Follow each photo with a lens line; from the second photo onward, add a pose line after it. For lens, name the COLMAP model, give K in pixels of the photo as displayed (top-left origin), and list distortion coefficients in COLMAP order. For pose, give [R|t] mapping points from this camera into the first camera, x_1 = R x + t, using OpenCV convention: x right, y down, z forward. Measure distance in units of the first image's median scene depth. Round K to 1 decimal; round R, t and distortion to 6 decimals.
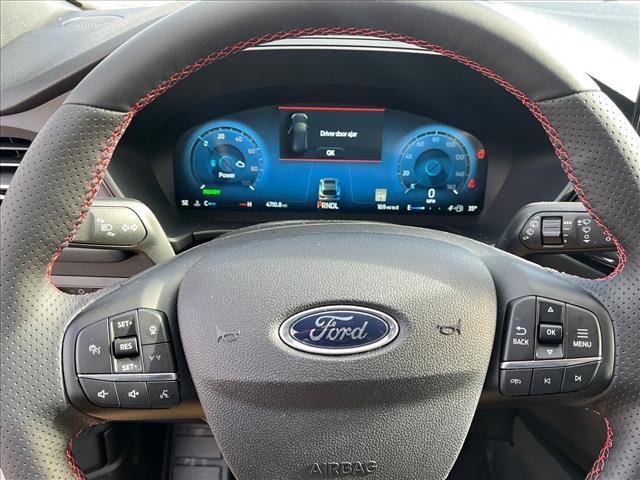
lens RADIAL K [[597.2, 0, 319.7], [0, 597.2, 237.8], [0, 0, 1]] dist [0.060076, 0.000000]
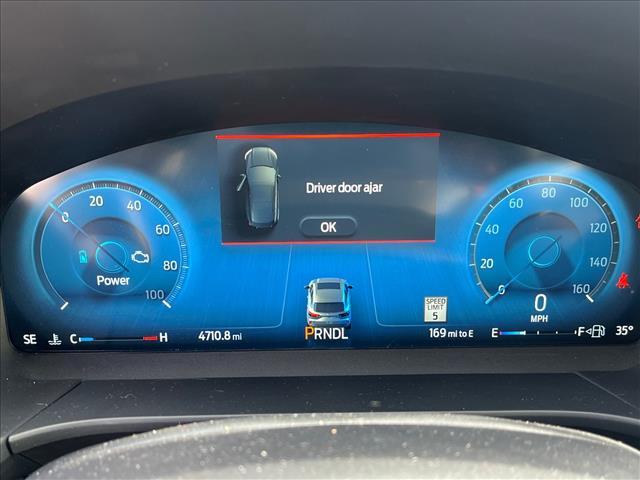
lens RADIAL K [[658.4, 0, 319.9], [0, 658.4, 239.6], [0, 0, 1]] dist [0.012736, 0.000000]
pose [[0.999401, -0.033119, 0.010043, 0.005501], [0.033754, 0.996871, -0.071480, -0.094475], [-0.007644, 0.071777, 0.997391, 0.474772]]
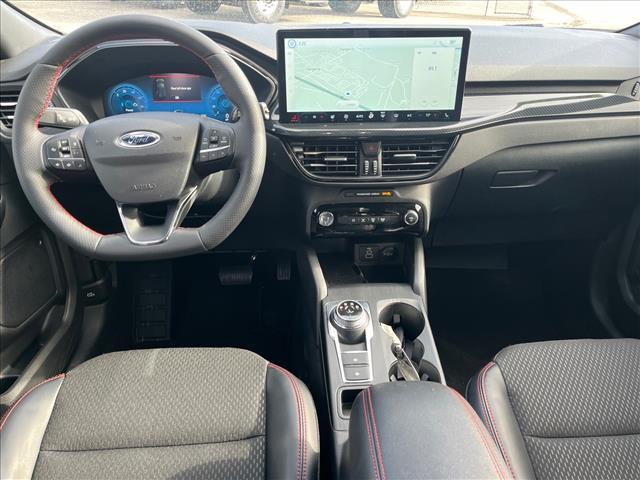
lens RADIAL K [[472.7, 0, 320.6], [0, 472.7, 244.9], [0, 0, 1]] dist [0.027506, 0.003102]
pose [[0.998174, -0.047448, 0.037372, 0.443705], [0.045628, 0.997798, 0.048128, 0.328001], [-0.039574, -0.046335, 0.998142, -0.755544]]
